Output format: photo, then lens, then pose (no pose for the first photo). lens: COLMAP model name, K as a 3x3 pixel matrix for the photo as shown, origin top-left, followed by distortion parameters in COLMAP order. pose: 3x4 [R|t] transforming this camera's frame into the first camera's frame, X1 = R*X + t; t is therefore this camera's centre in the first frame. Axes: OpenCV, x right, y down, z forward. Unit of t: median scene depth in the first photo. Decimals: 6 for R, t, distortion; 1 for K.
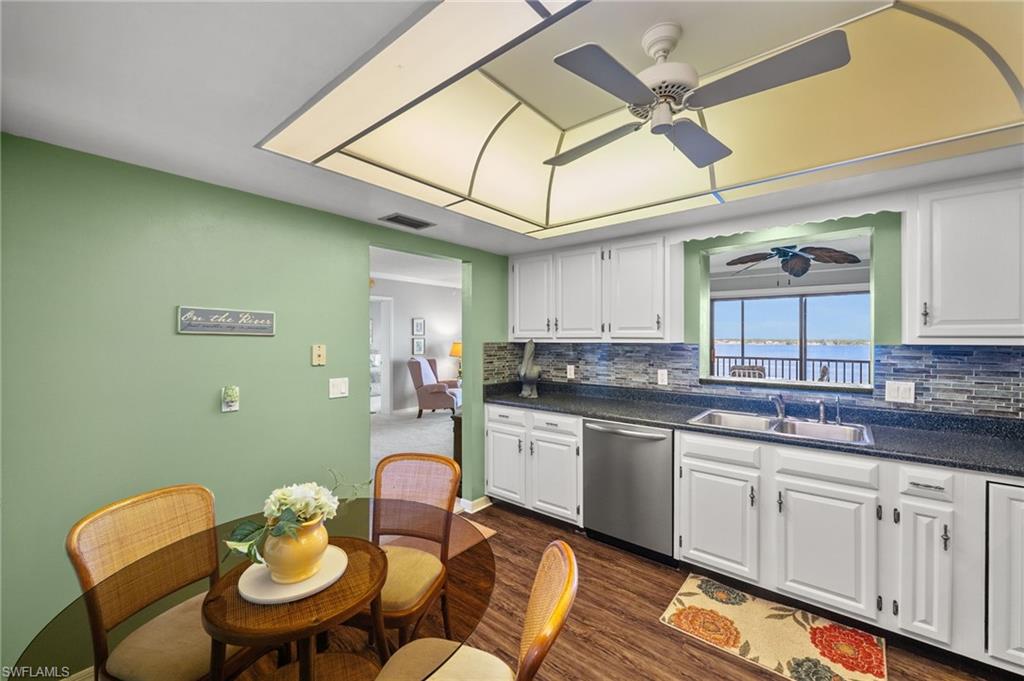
lens RADIAL K [[409.3, 0, 512.0], [0, 409.3, 340.5], [0, 0, 1]] dist [-0.000593, -0.000073]
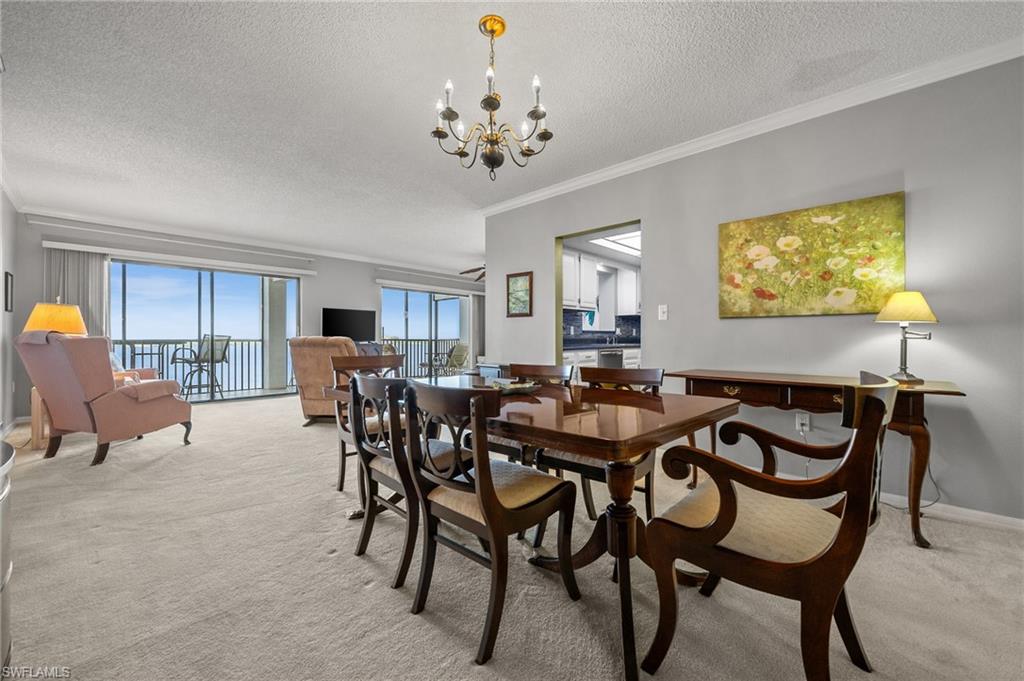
lens RADIAL K [[409.3, 0, 512.0], [0, 409.3, 340.5], [0, 0, 1]] dist [-0.000593, -0.000073]
pose [[0.062118, 0.001179, 0.998068, -2.053043], [0.013280, 0.999910, -0.002008, 0.182804], [-0.997980, 0.013379, 0.062097, 1.584100]]
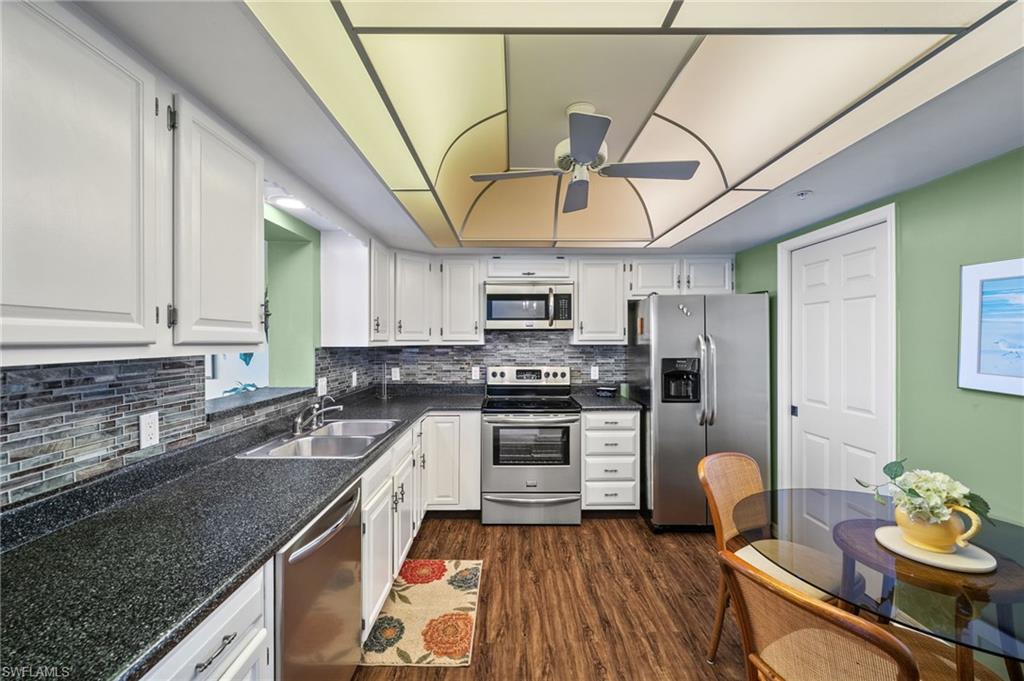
lens RADIAL K [[409.3, 0, 512.0], [0, 409.3, 340.5], [0, 0, 1]] dist [-0.000593, -0.000073]
pose [[-0.646642, 0.004425, 0.762781, -0.332041], [0.016094, 0.999840, 0.007844, -0.009579], [-0.762624, 0.017349, -0.646609, 1.349350]]
